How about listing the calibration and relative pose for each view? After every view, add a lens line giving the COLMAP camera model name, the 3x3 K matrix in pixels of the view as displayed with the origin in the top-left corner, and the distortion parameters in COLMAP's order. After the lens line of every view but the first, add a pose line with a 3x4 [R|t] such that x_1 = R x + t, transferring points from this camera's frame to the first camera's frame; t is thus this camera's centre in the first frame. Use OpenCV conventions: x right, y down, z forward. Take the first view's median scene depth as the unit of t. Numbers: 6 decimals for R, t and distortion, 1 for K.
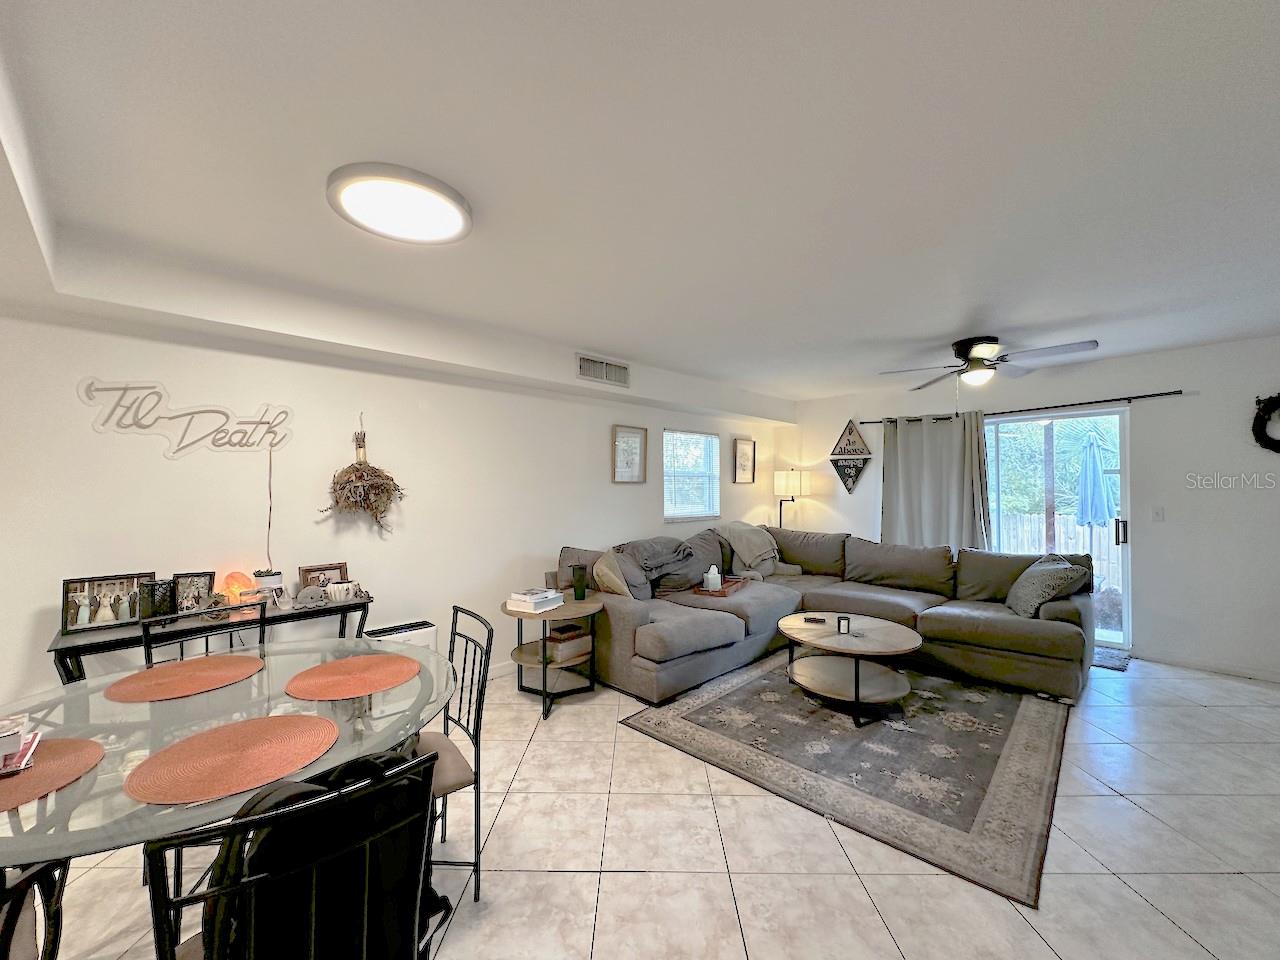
lens RADIAL K [[514.1, 0, 641.8], [0, 514.1, 484.0], [0, 0, 1]] dist [-0.000782, -0.000121]
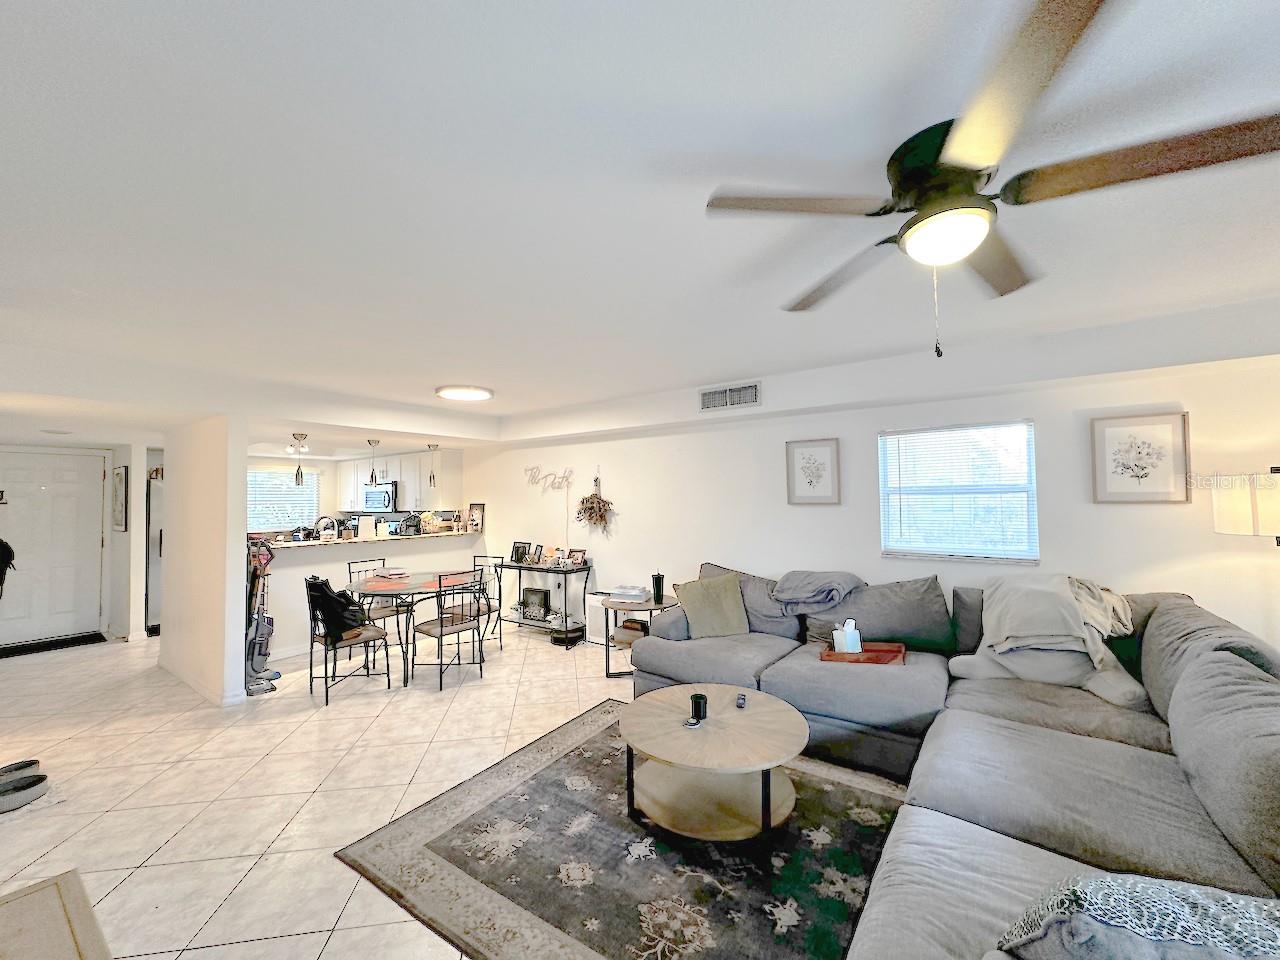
lens RADIAL K [[522.0, 0, 640.0], [0, 522.0, 480.0], [0, 0, 1]] dist [0.001358, 0.000115]
pose [[0.141271, -0.034998, -0.989352, 1.271275], [0.014547, 0.999340, -0.033274, -0.029430], [0.989864, -0.009692, 0.141687, 0.914203]]
